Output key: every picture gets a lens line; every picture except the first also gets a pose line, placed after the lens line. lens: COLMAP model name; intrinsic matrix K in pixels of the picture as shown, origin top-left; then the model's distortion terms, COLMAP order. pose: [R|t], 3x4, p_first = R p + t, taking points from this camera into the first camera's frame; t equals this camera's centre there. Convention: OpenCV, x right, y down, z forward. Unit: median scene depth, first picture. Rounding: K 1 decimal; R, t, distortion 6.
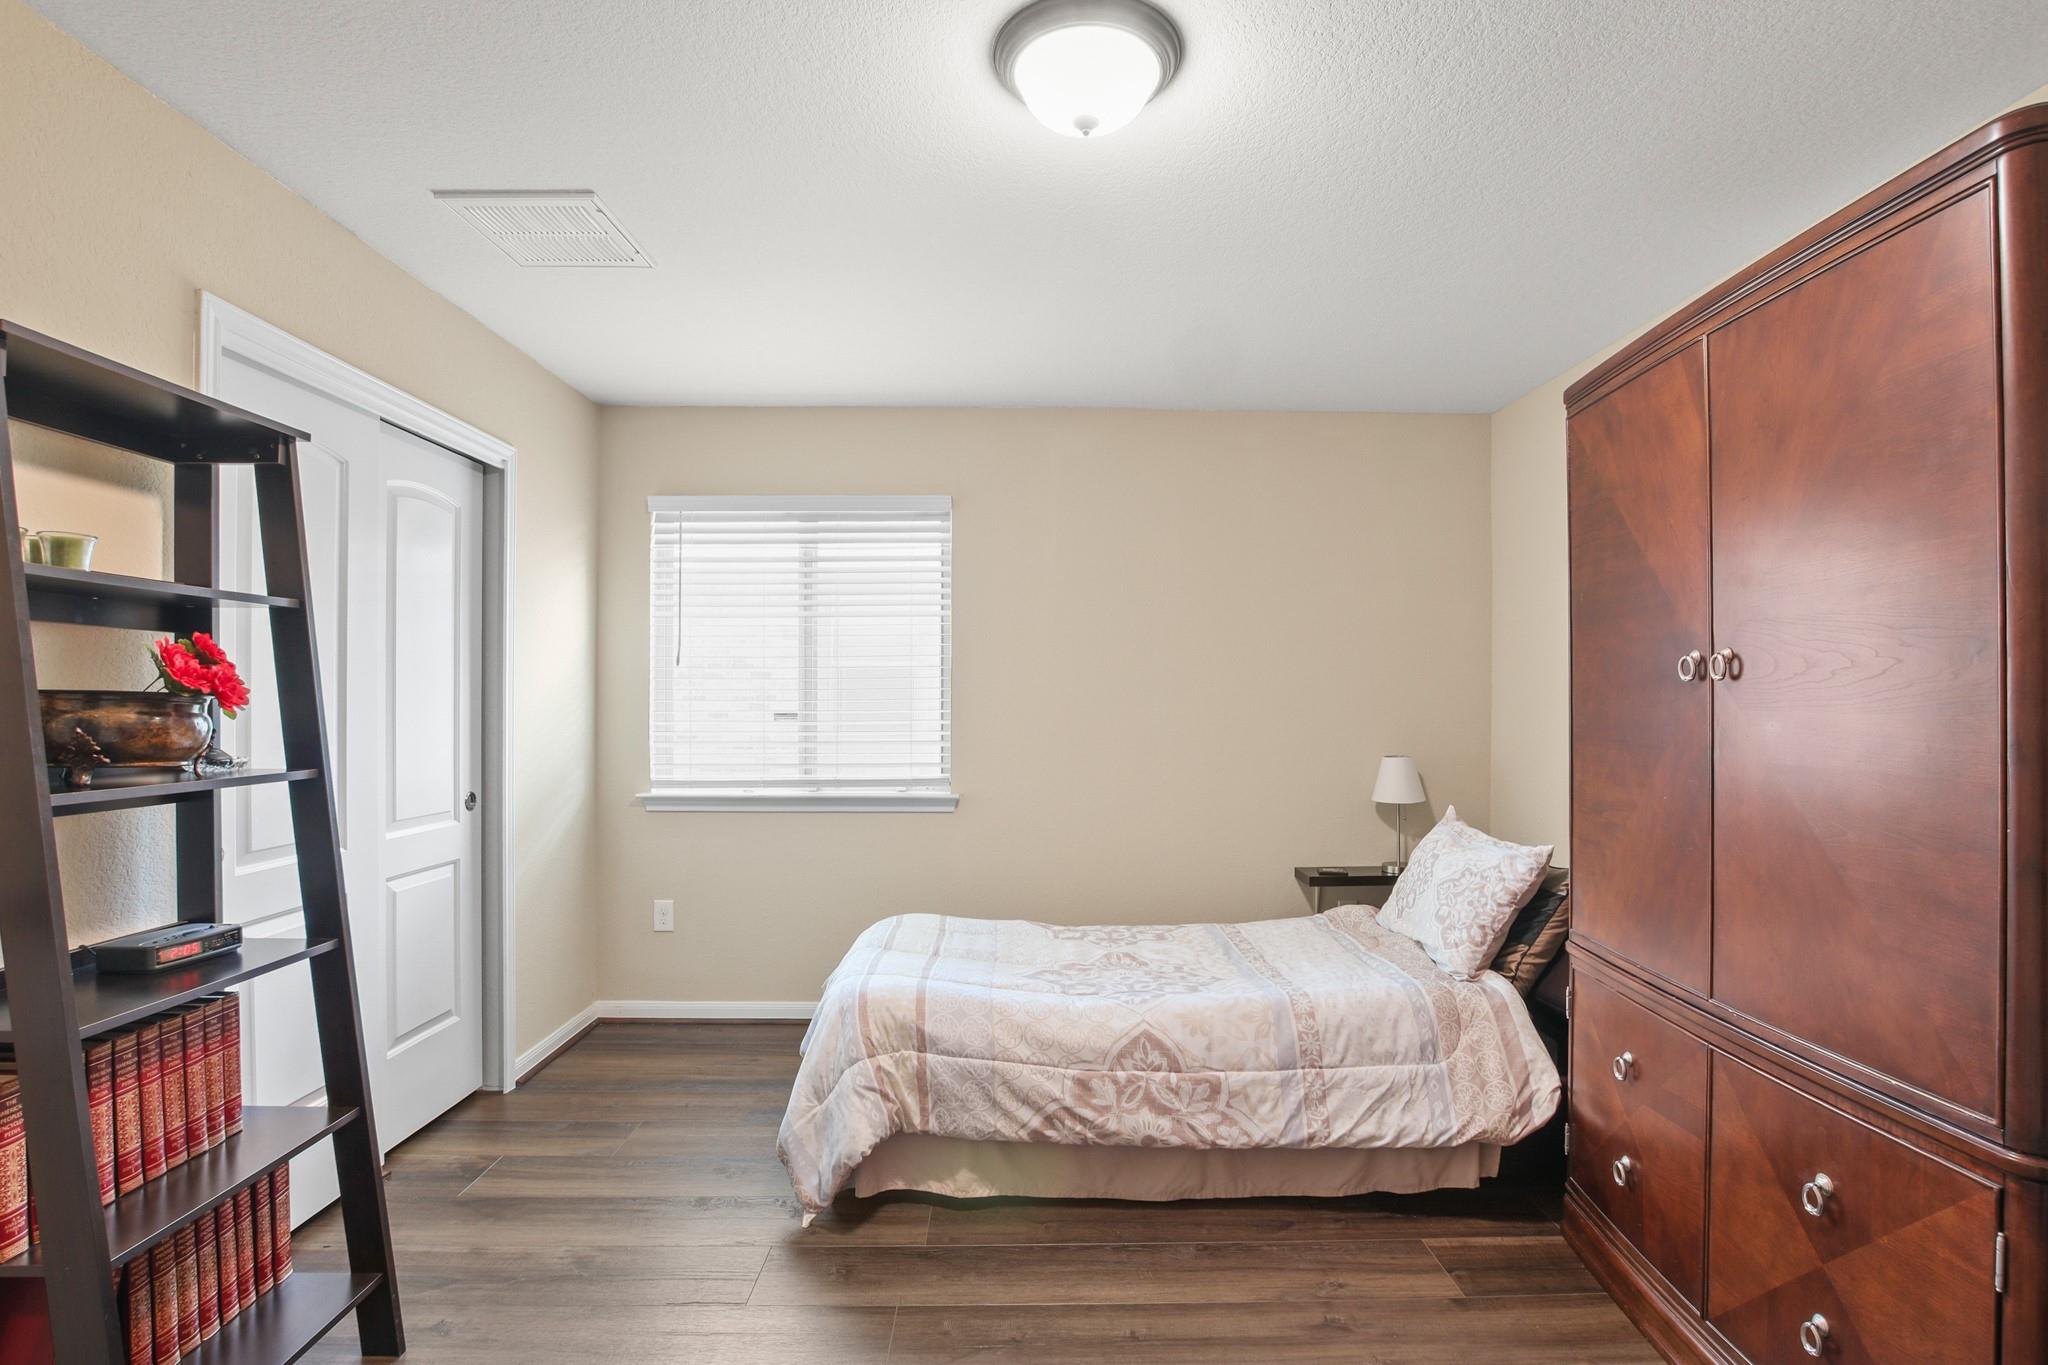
lens RADIAL K [[960.6, 0, 1025.5], [0, 960.6, 703.9], [0, 0, 1]] dist [-0.025565, 0.005255]
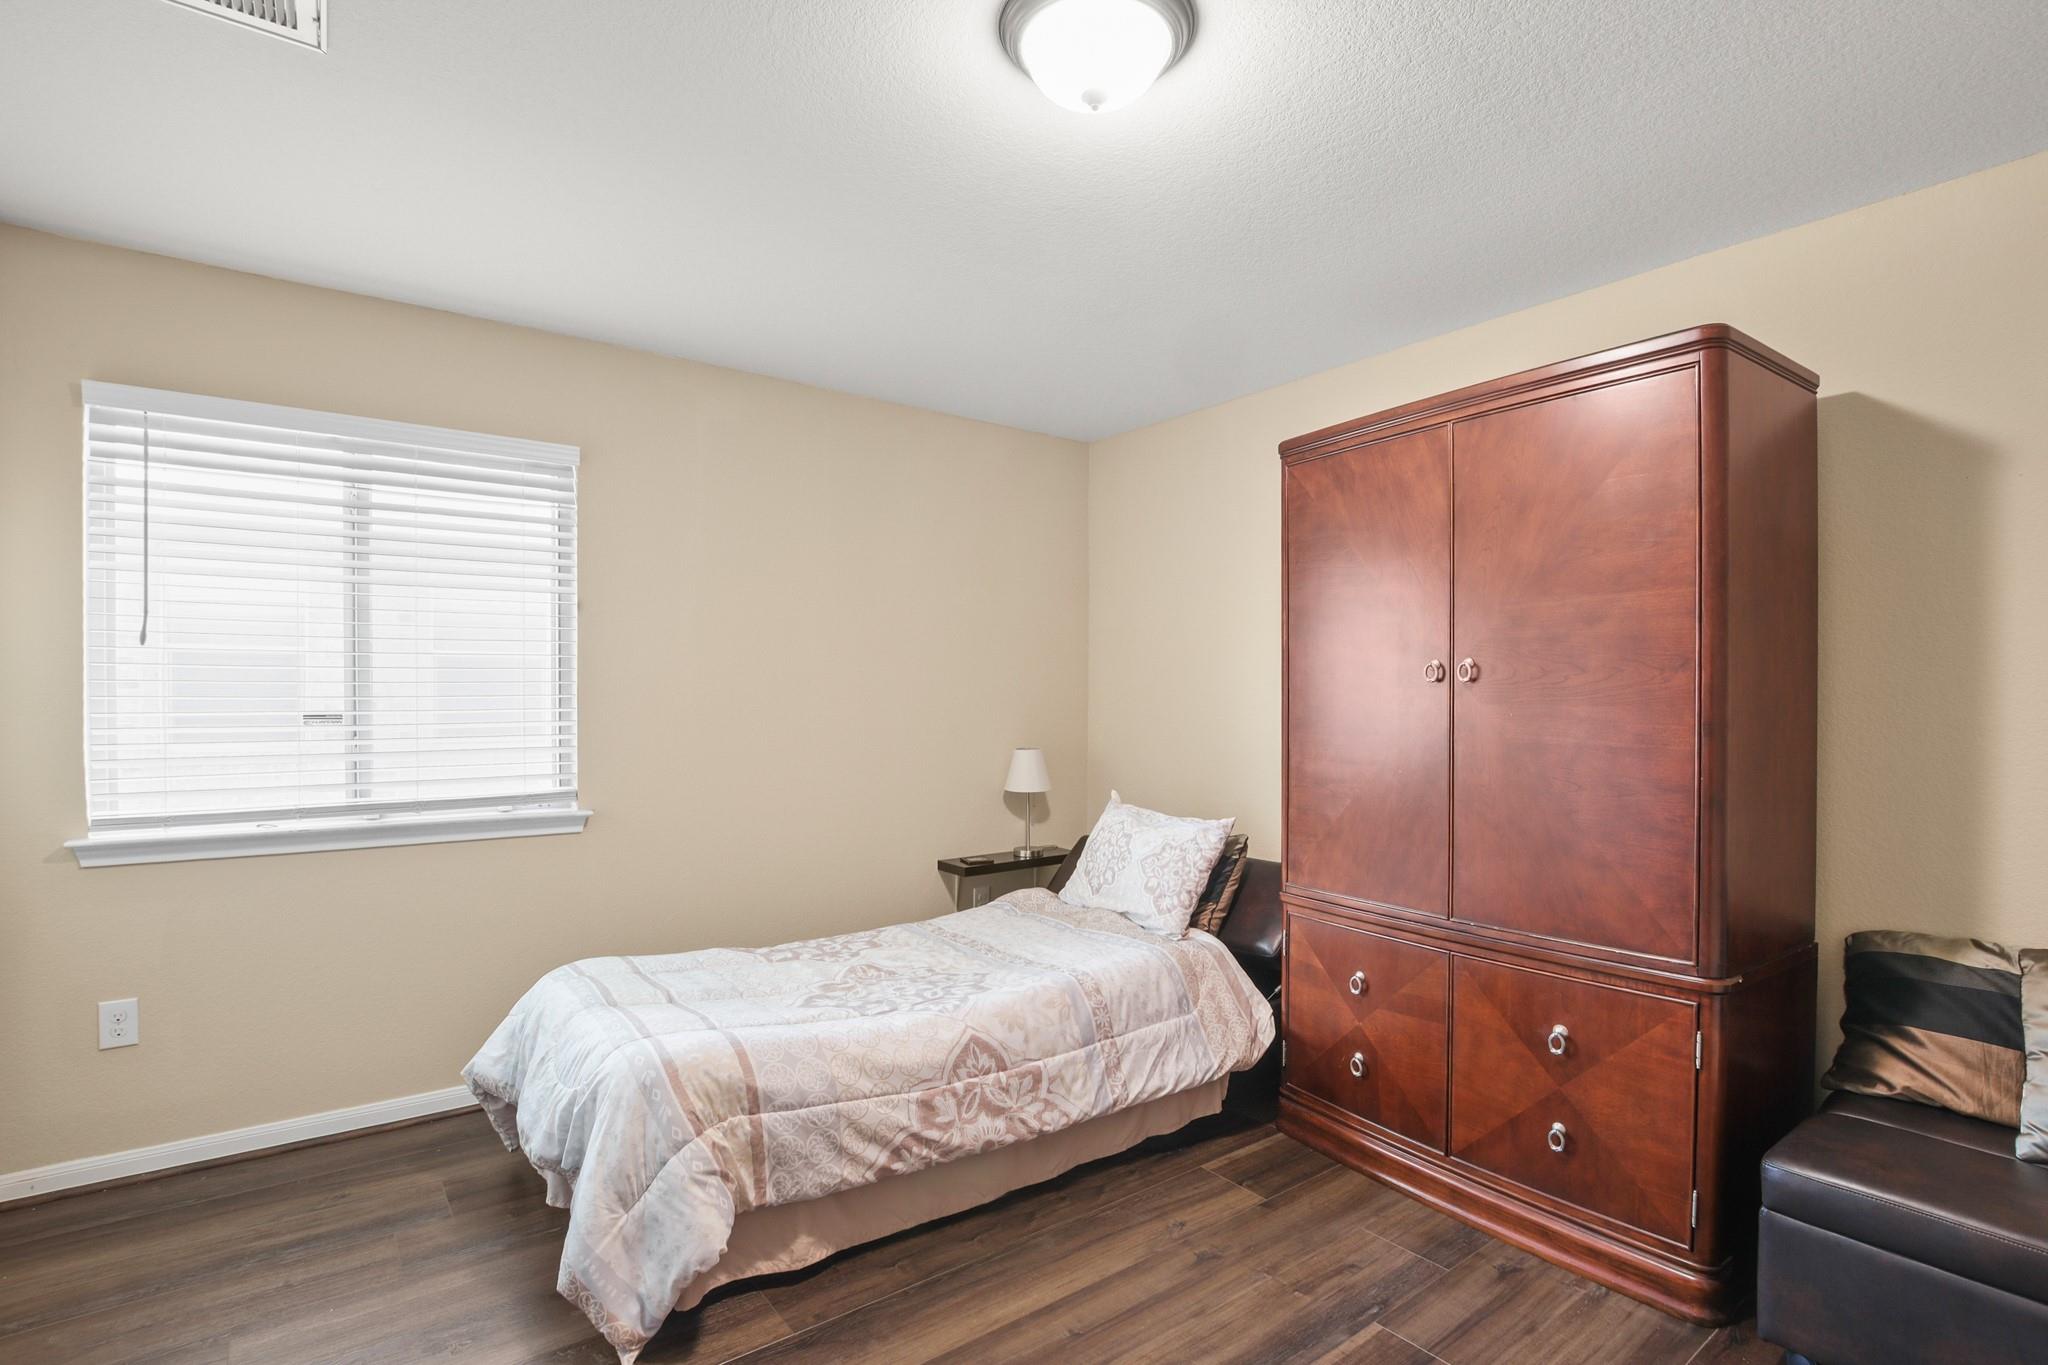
lens RADIAL K [[966.0, 0, 1039.5], [0, 966.0, 716.2], [0, 0, 1]] dist [-0.027956, 0.004794]
pose [[0.810477, -0.010419, 0.585677, -0.399007], [0.001737, 0.999880, 0.015385, 0.001146], [-0.585767, -0.011452, 0.810398, 0.173304]]
